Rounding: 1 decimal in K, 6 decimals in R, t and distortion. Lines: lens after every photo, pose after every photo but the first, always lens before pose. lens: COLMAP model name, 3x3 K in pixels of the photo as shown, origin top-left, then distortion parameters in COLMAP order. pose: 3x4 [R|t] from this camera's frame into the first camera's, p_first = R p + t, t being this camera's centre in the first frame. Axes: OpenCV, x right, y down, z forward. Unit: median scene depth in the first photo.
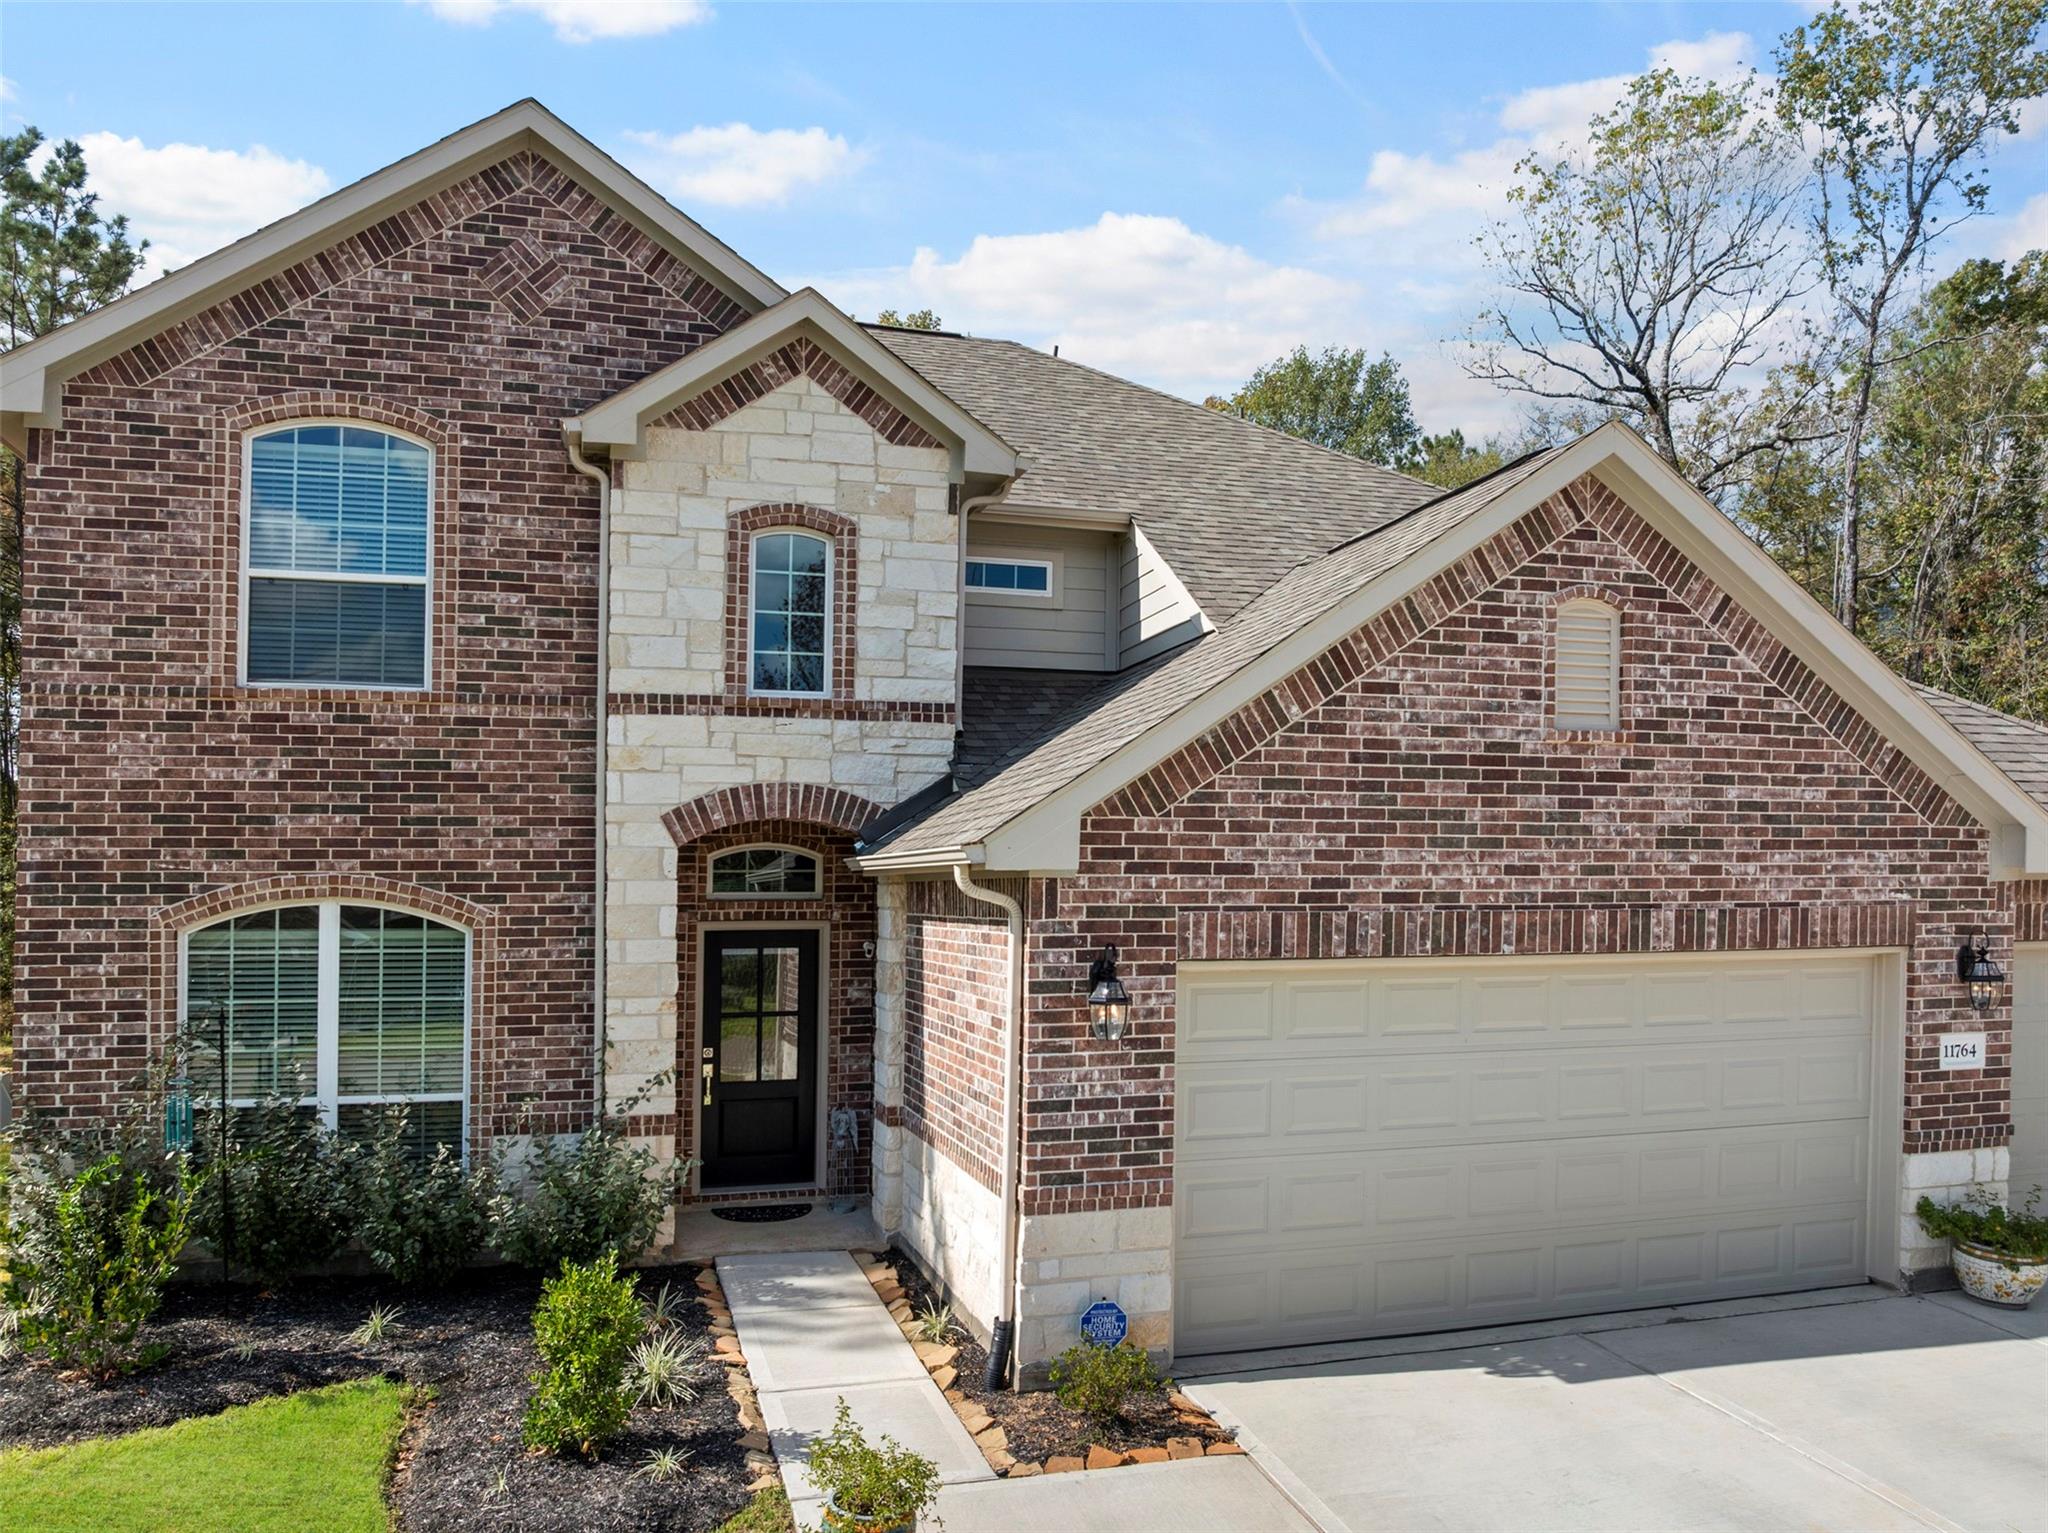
lens RADIAL K [[1432.5, 0, 1004.9], [0, 1432.5, 830.1], [0, 0, 1]] dist [-0.066164, 0.001712]
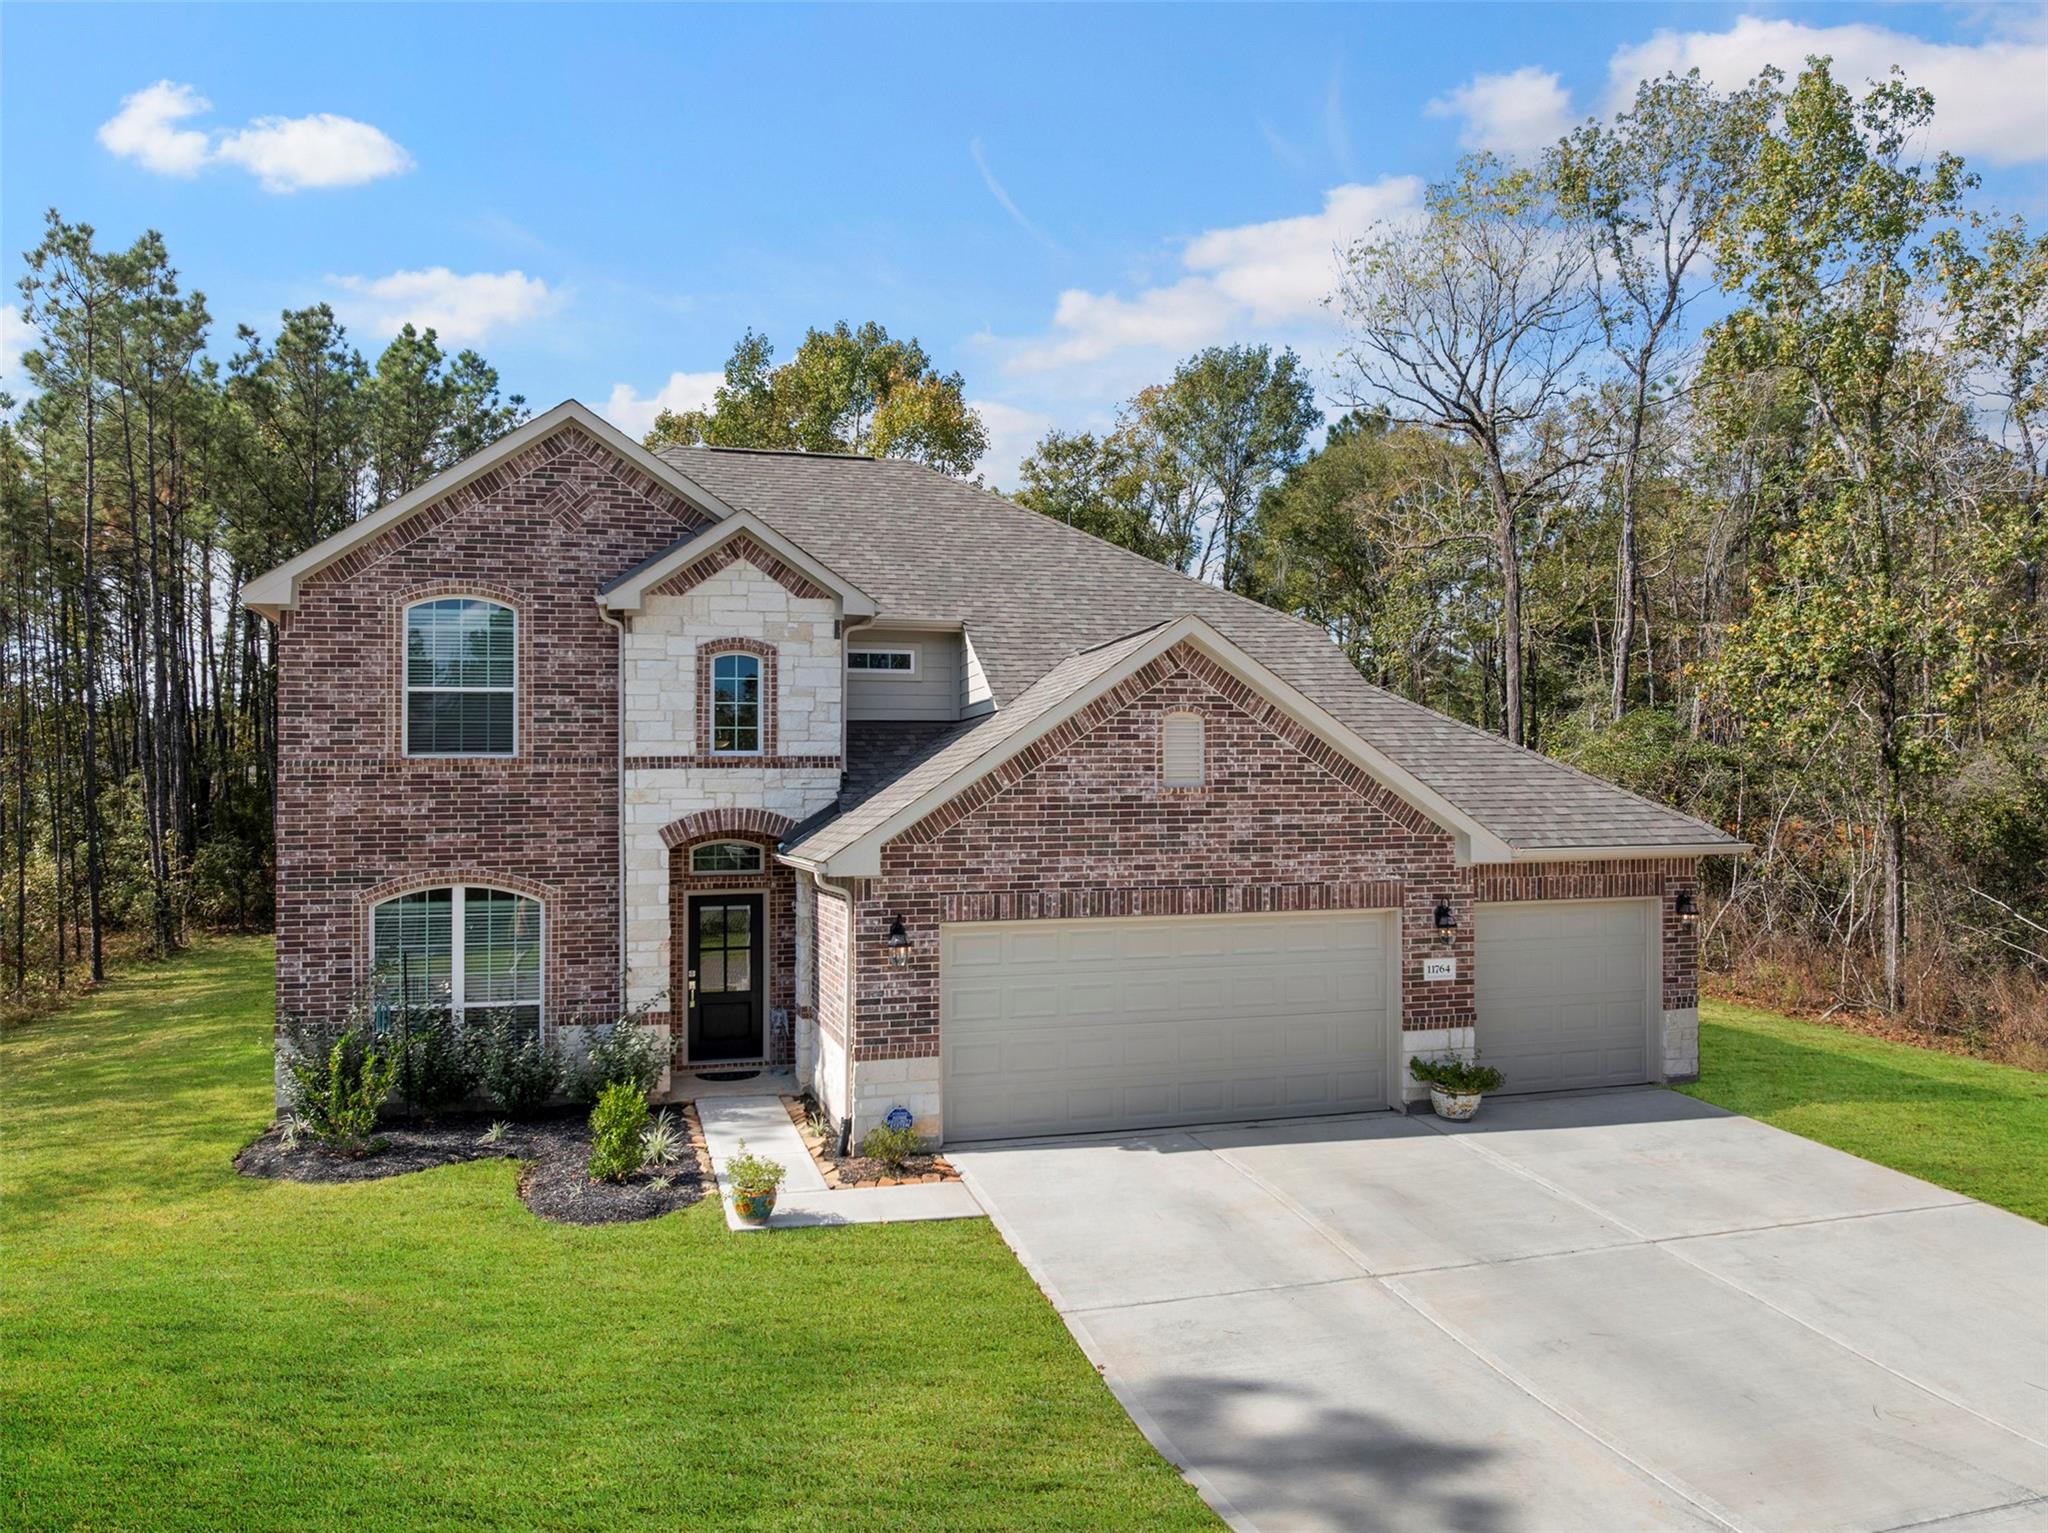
lens RADIAL K [[1432.5, 0, 1018.1], [0, 1432.5, 755.3], [0, 0, 1]] dist [-0.066164, 0.001712]
pose [[0.999954, -0.009428, 0.001536, 0.185754], [0.009417, 0.999931, 0.007033, -0.112761], [-0.001602, -0.007018, 0.999974, -0.696732]]
